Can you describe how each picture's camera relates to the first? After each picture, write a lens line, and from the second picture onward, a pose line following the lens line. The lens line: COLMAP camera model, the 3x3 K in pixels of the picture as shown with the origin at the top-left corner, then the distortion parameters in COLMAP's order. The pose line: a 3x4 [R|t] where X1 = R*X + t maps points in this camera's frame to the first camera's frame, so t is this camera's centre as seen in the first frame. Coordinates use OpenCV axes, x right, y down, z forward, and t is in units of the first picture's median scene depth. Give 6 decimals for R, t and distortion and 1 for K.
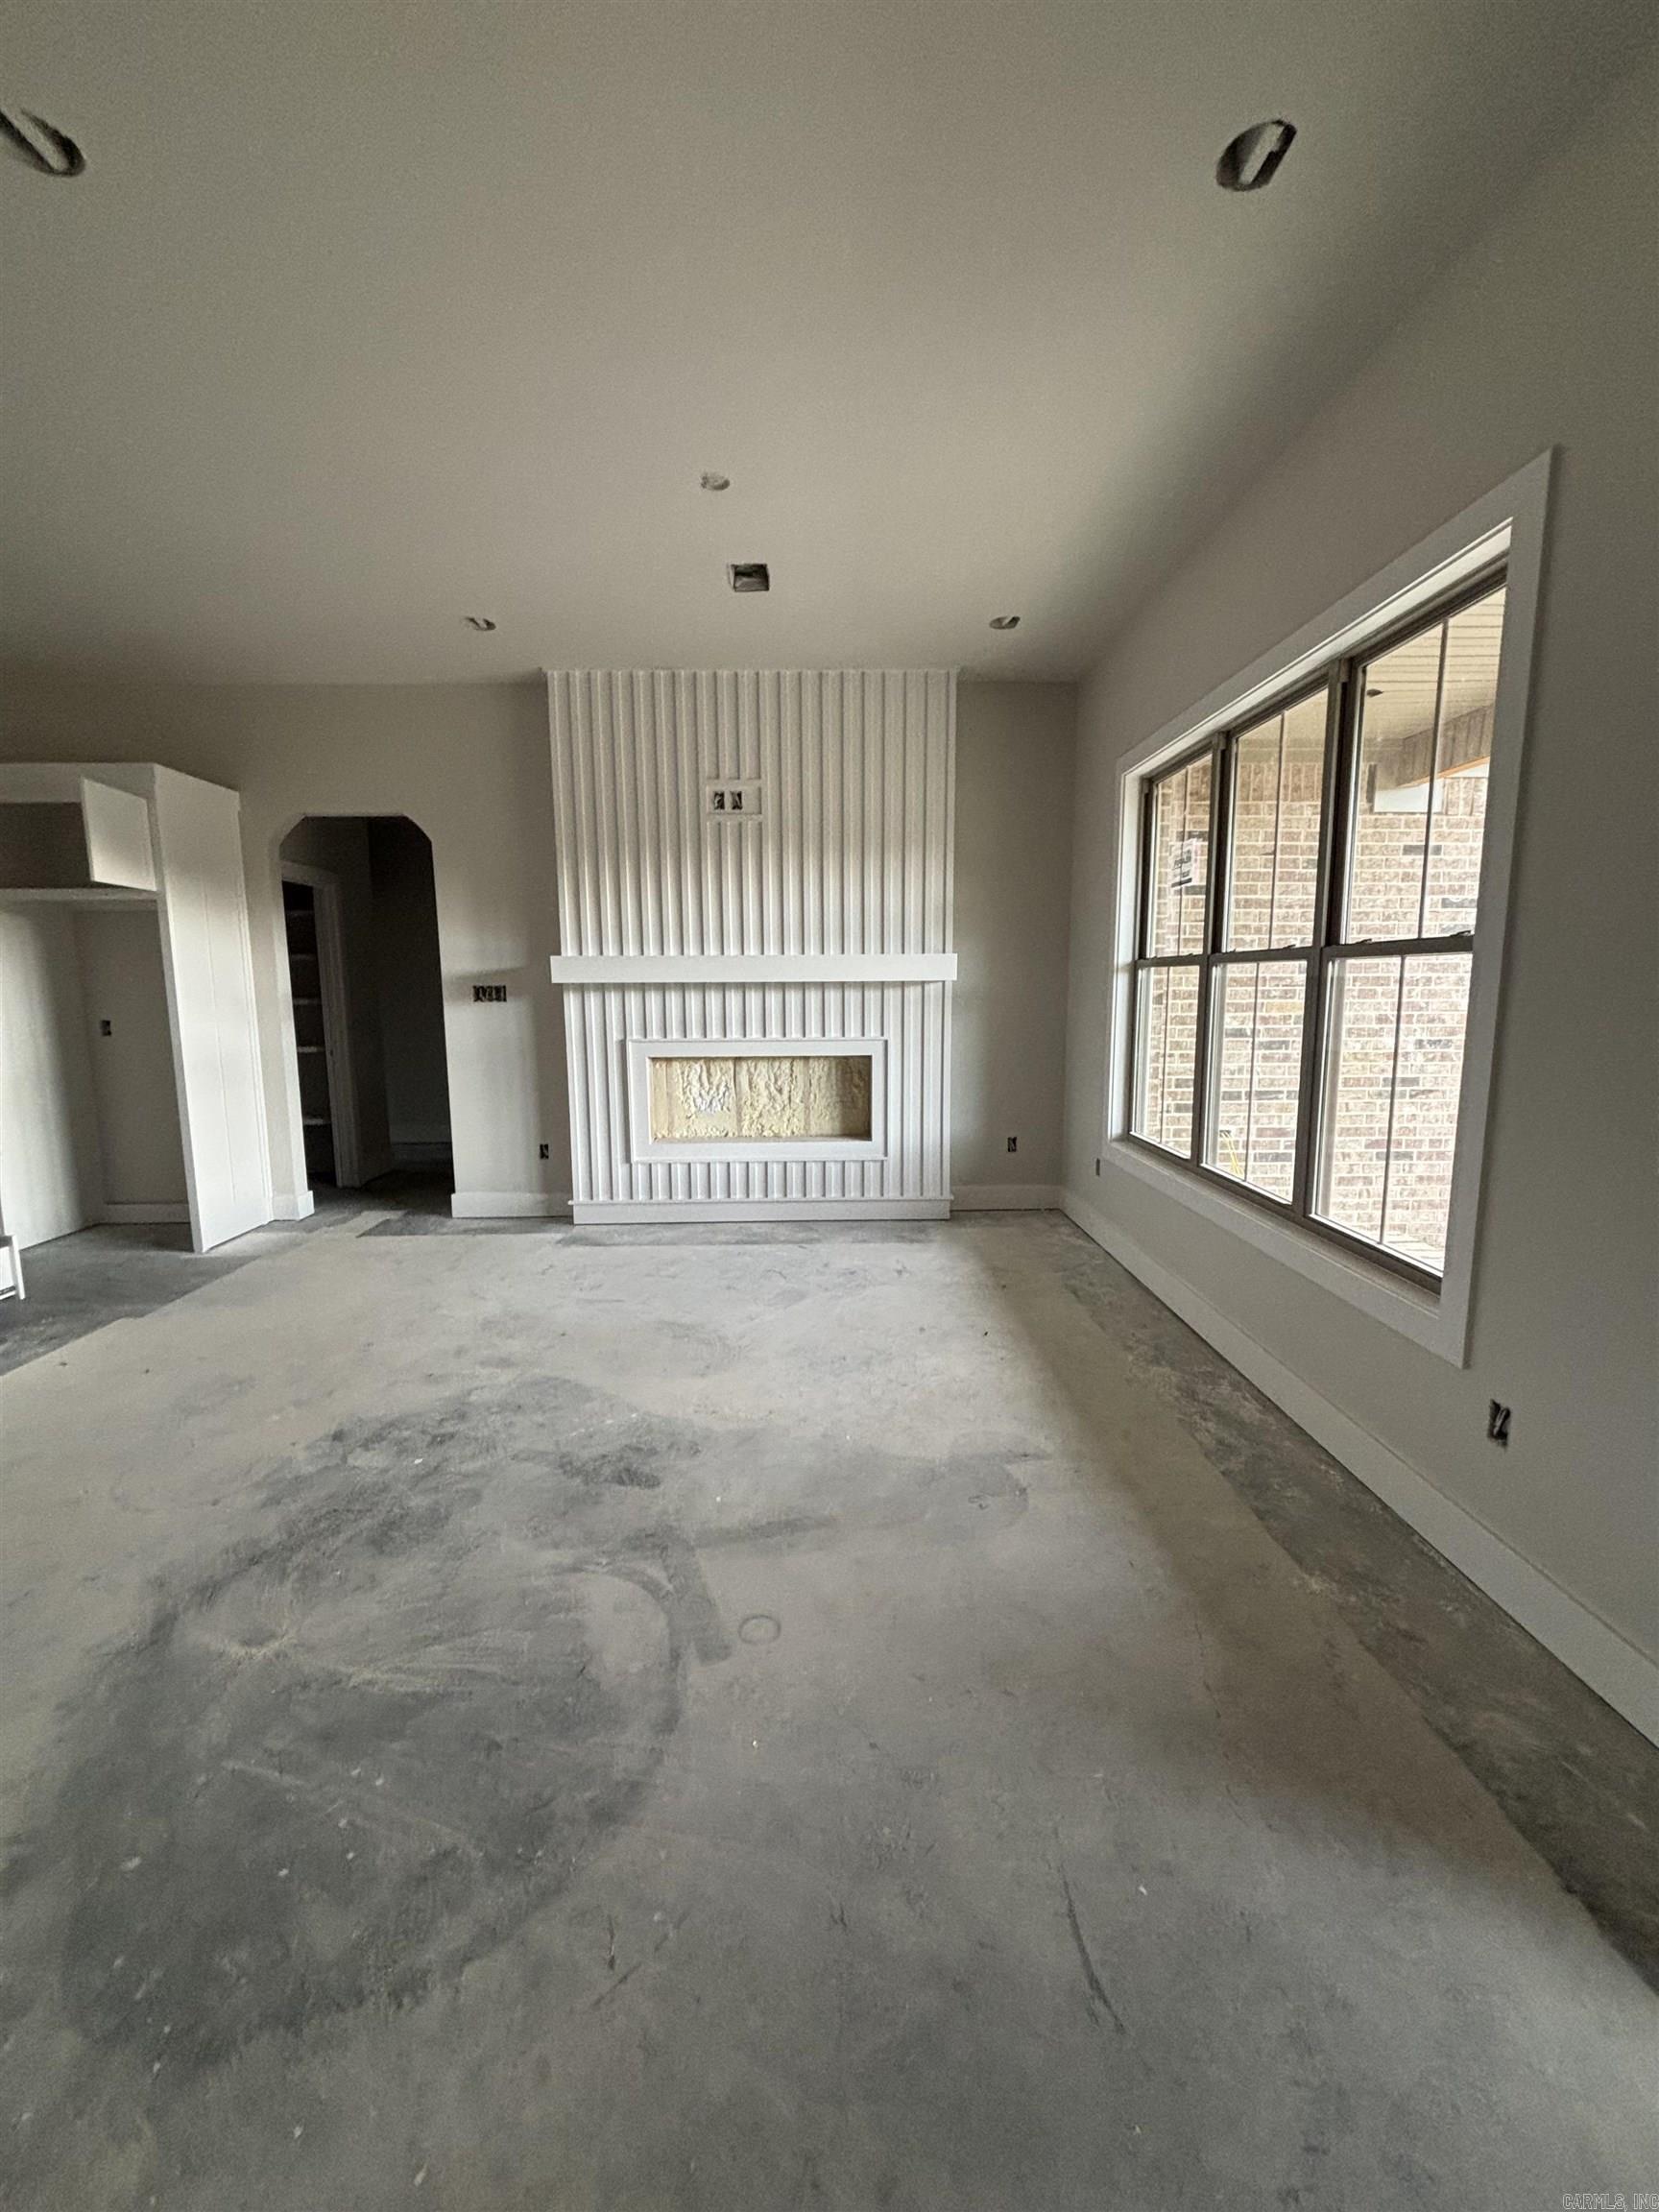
lens RADIAL K [[903.7, 0, 805.4], [0, 903.7, 1083.6], [0, 0, 1]] dist [0.009834, 0.000262]
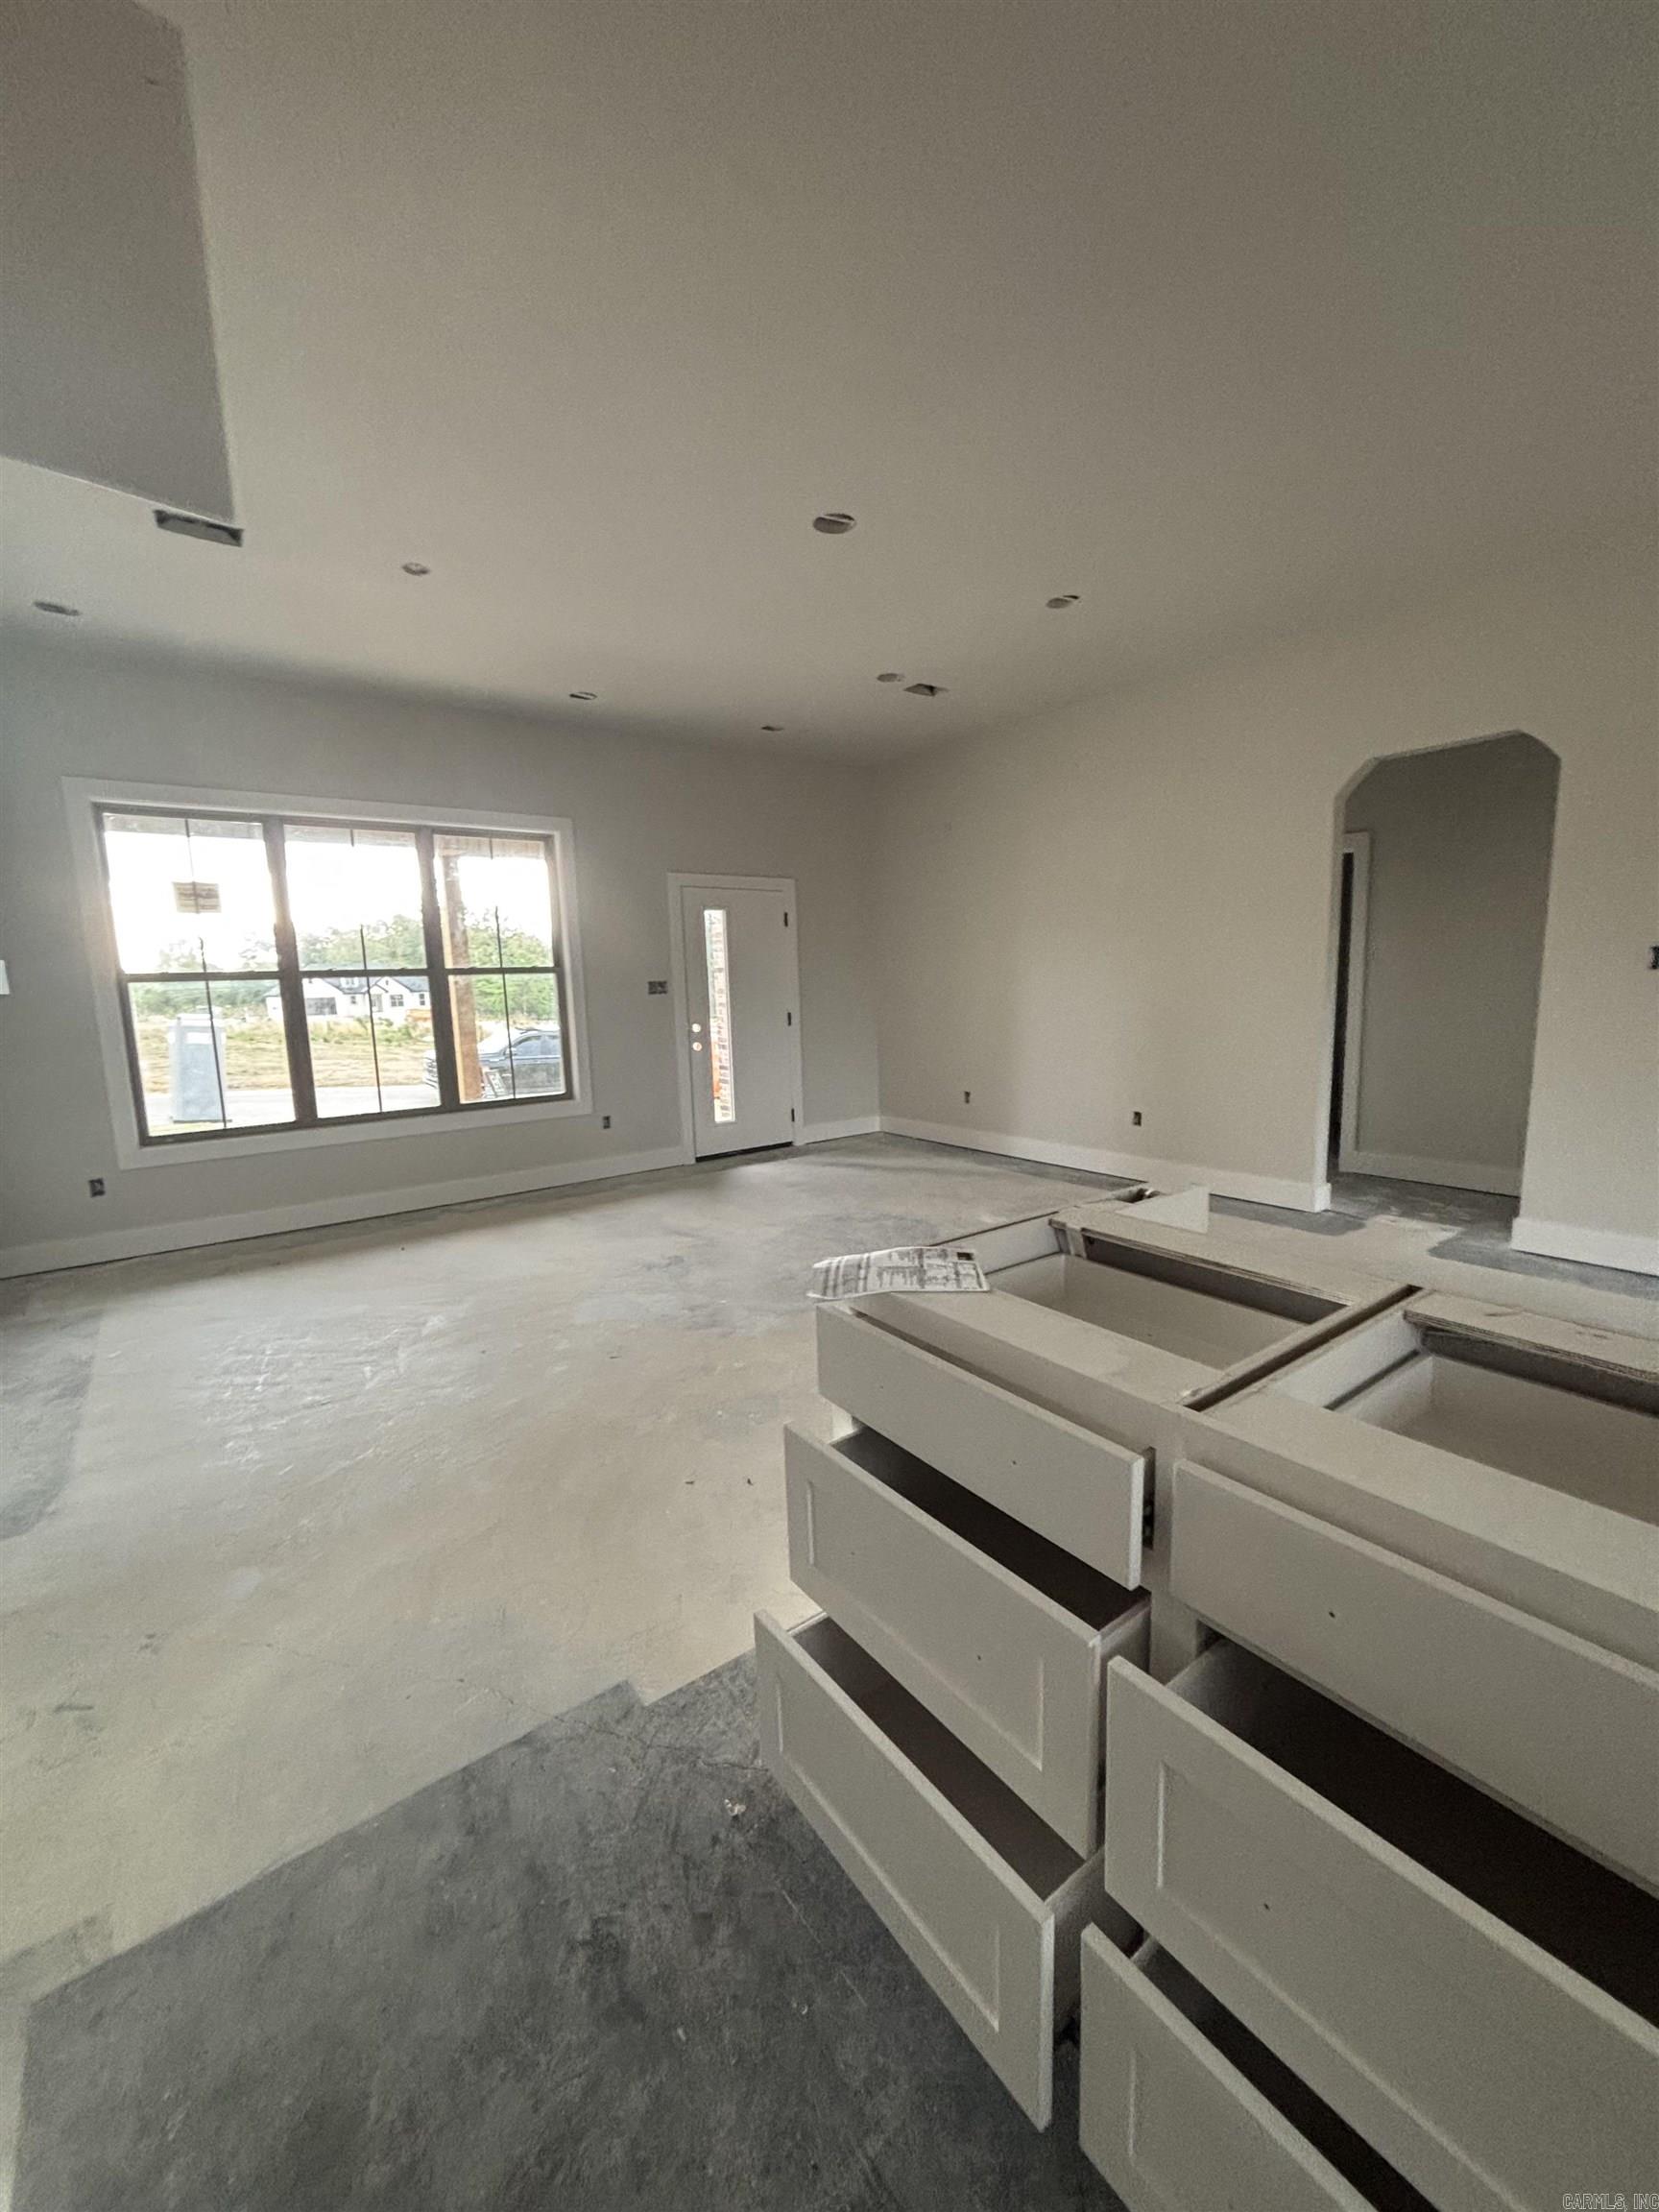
lens RADIAL K [[894.2, 0, 826.8], [0, 894.2, 1095.1], [0, 0, 1]] dist [0.002971, -0.000321]
pose [[-0.596175, -0.086358, 0.798196, -1.457521], [0.120517, 0.973307, 0.195318, -0.157826], [-0.793757, 0.212640, -0.569854, 1.420110]]
